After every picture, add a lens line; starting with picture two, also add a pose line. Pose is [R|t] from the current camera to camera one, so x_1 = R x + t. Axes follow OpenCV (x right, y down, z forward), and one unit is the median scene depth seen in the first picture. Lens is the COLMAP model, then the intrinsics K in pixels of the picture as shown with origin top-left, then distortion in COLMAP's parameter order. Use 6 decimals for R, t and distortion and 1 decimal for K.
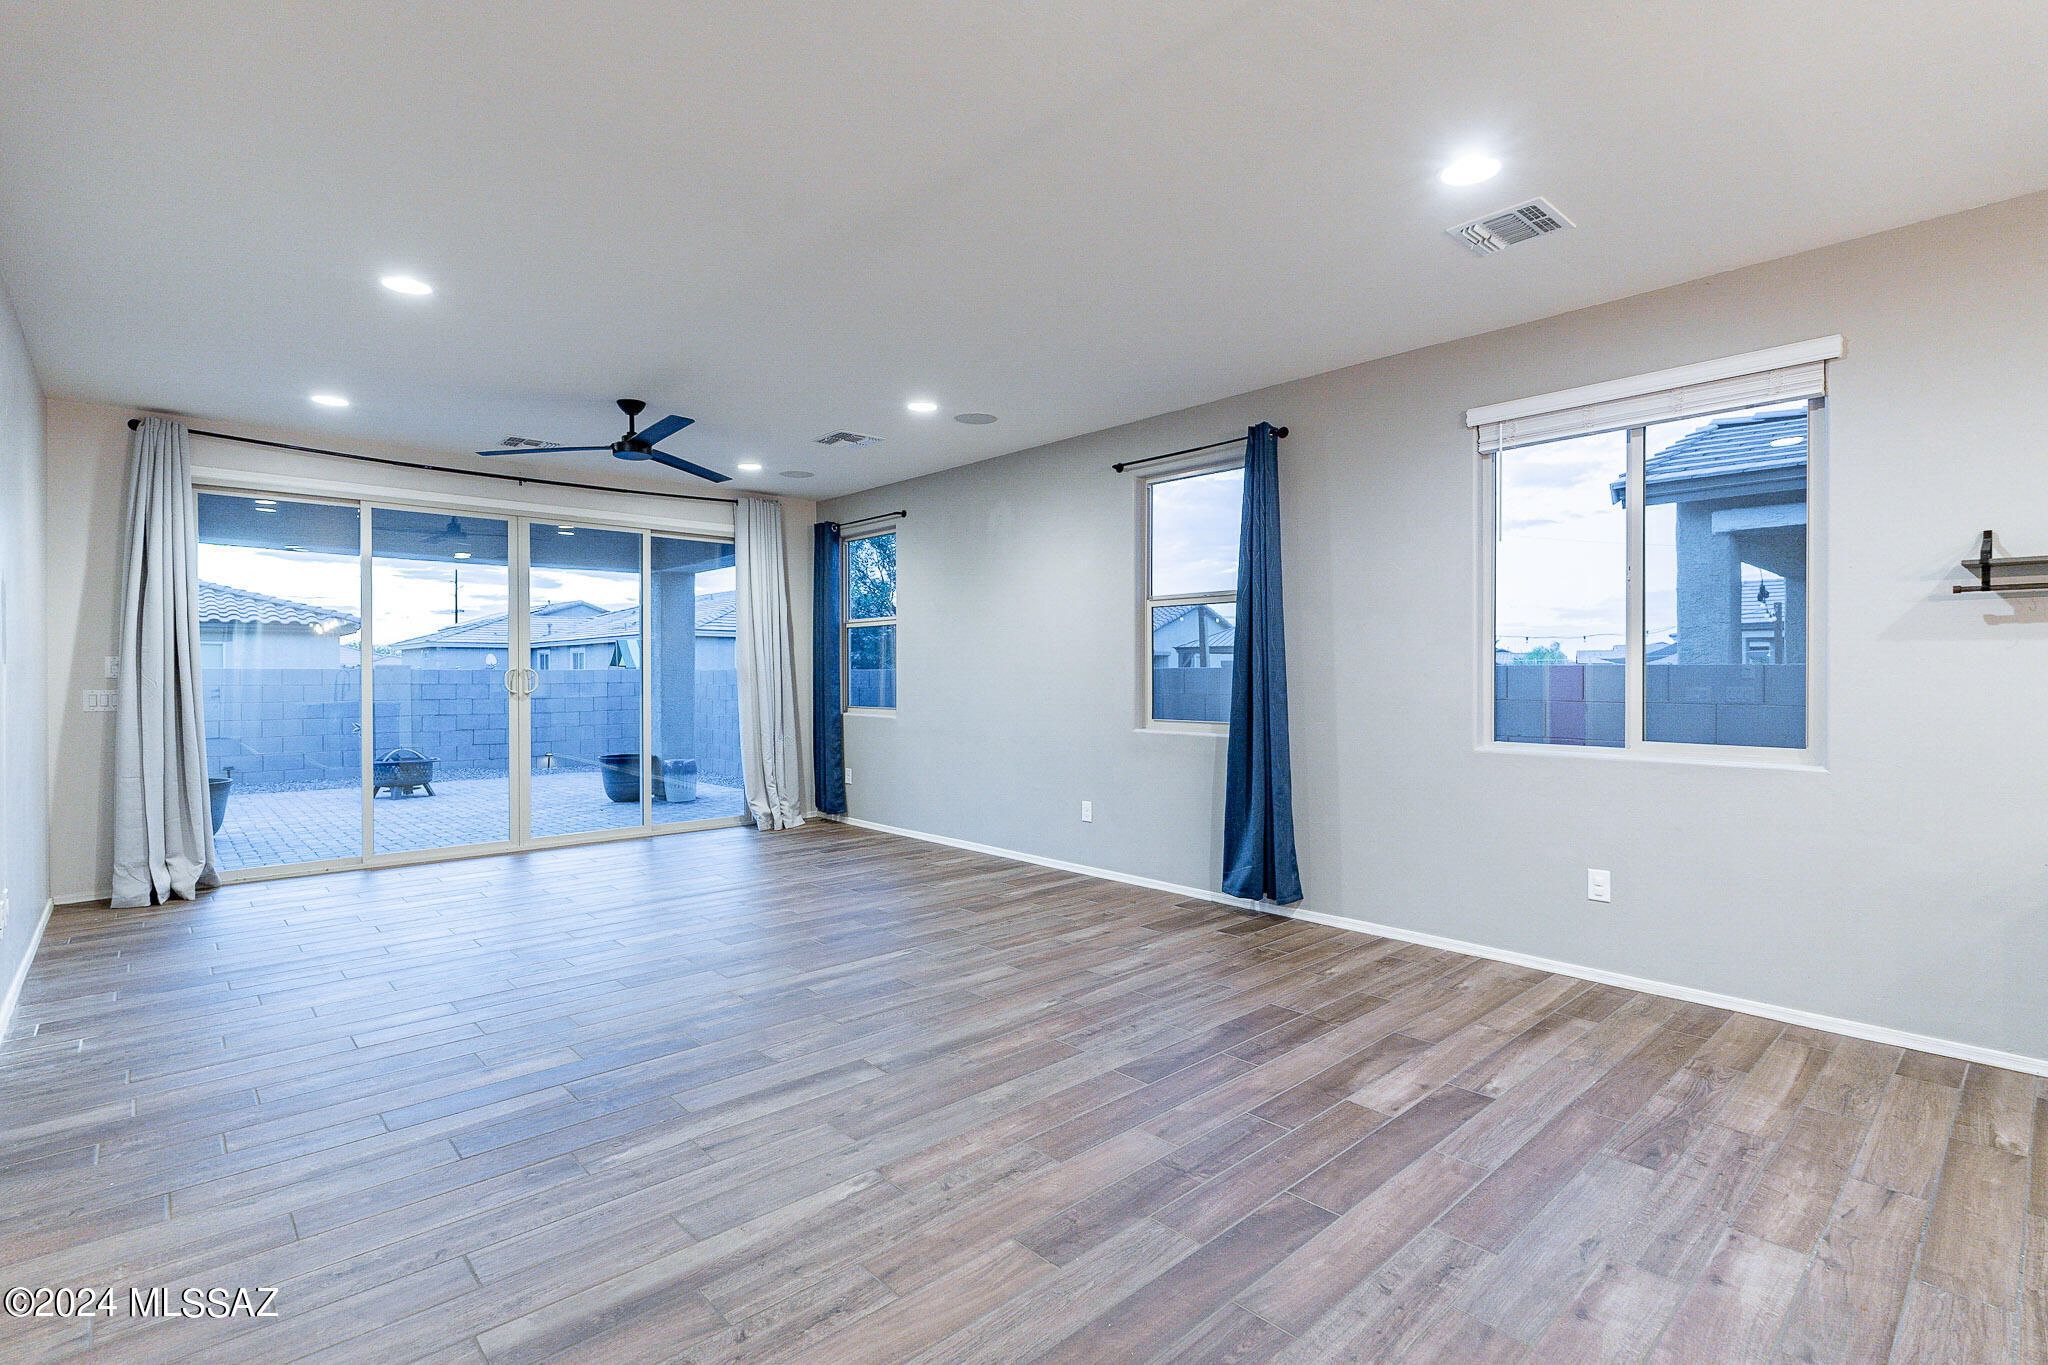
lens RADIAL K [[958.0, 0, 1033.4], [0, 958.0, 678.6], [0, 0, 1]] dist [-0.004103, -0.000805]
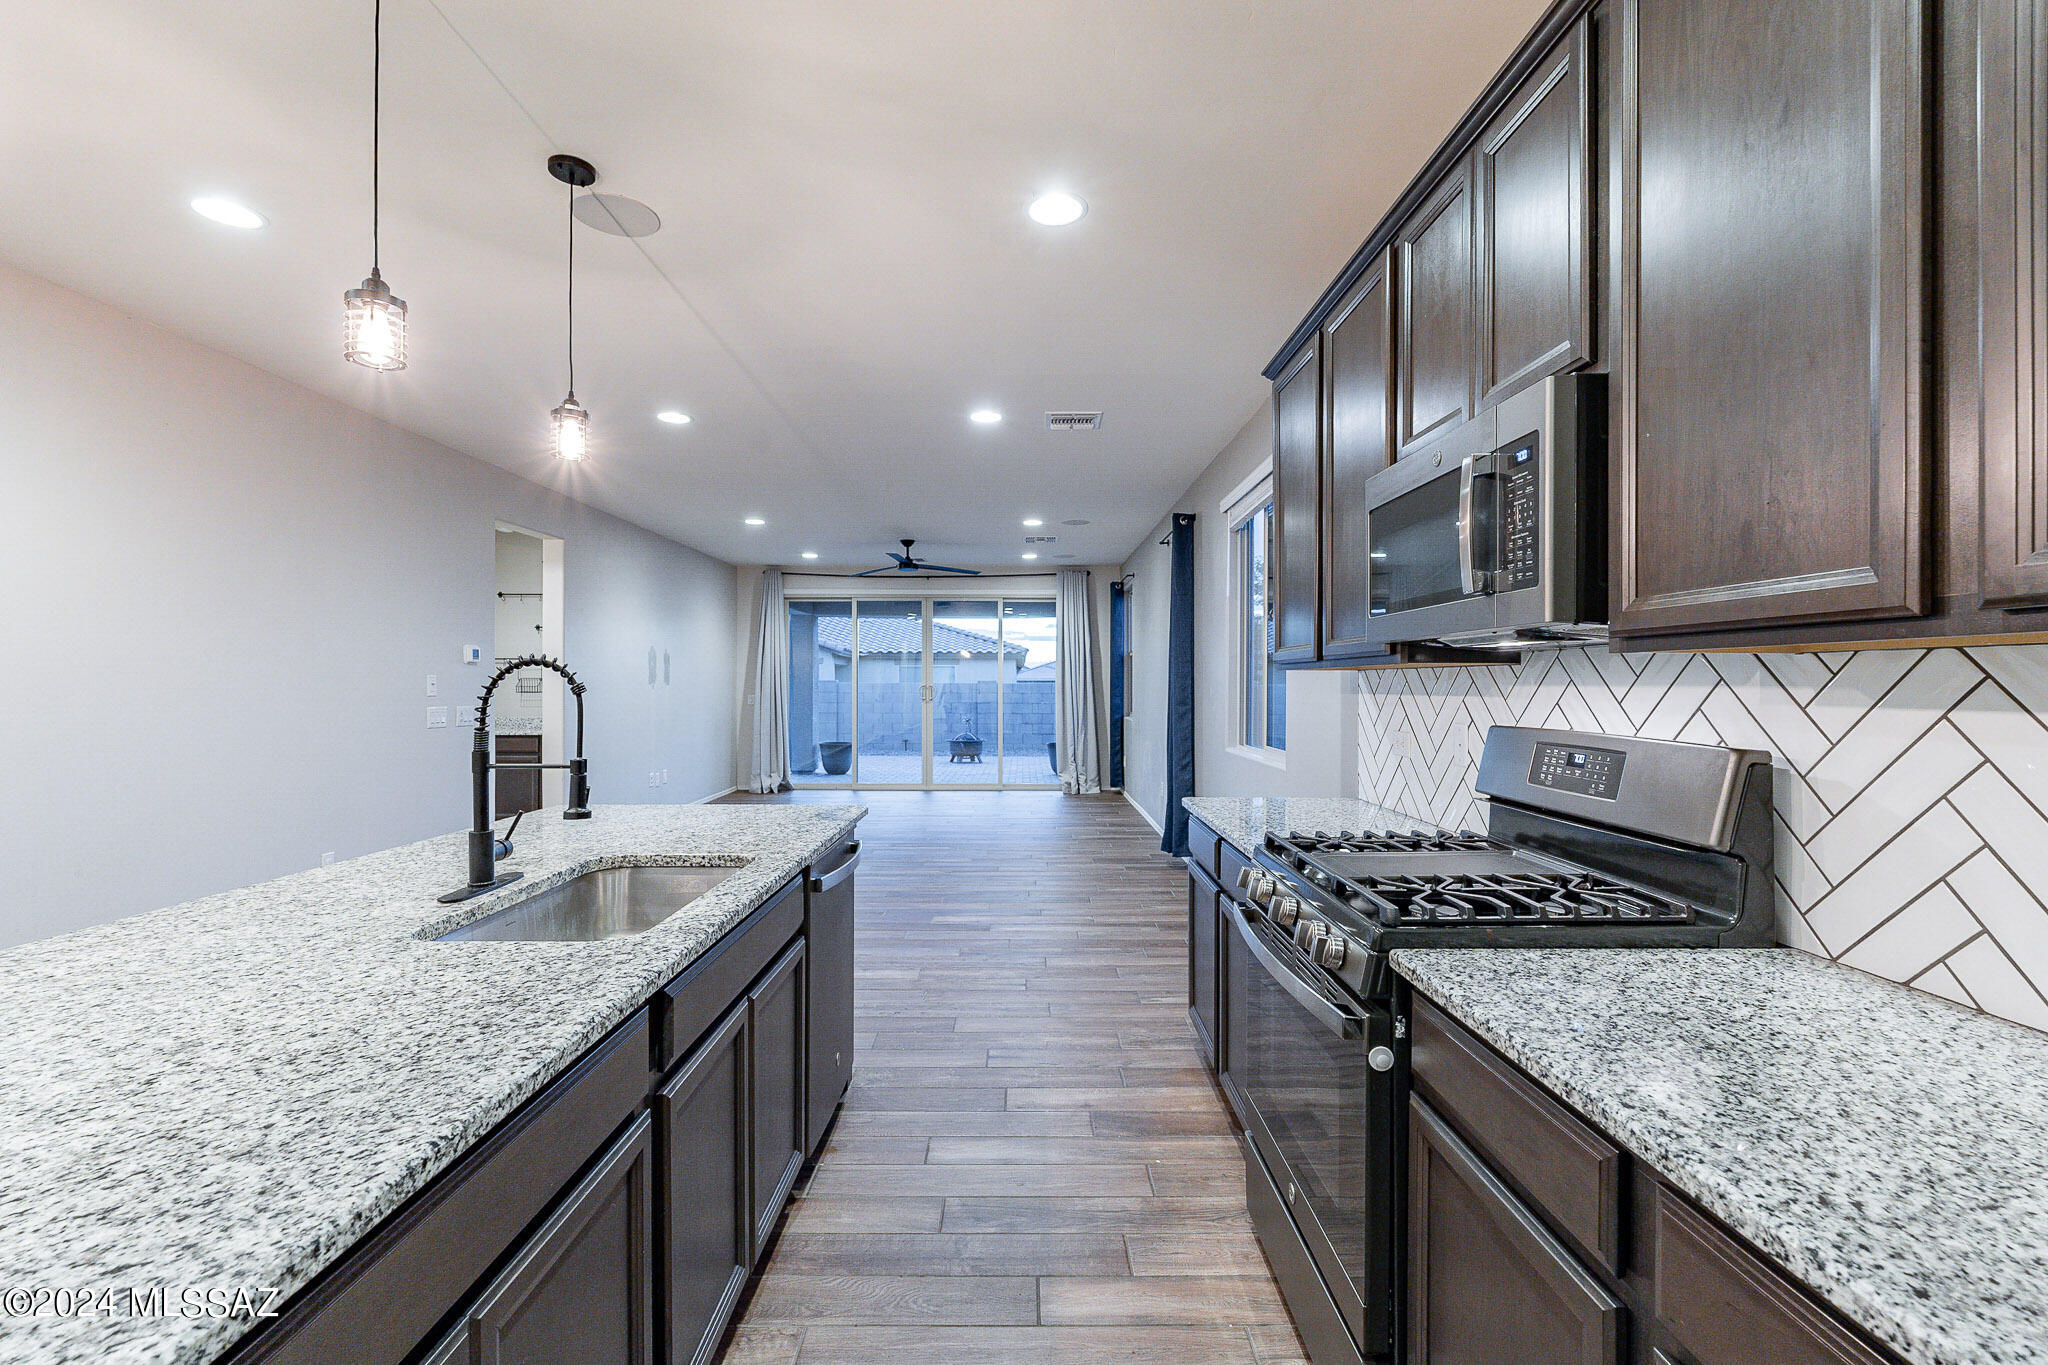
lens RADIAL K [[897.4, 0, 1023.5], [0, 897.4, 685.6], [0, 0, 1]] dist [-0.007995, 0.000738]
pose [[0.737051, 0.003861, -0.675826, 0.968945], [-0.006813, 0.999975, -0.001718, -0.011317], [0.675802, 0.005870, 0.737059, -0.118835]]
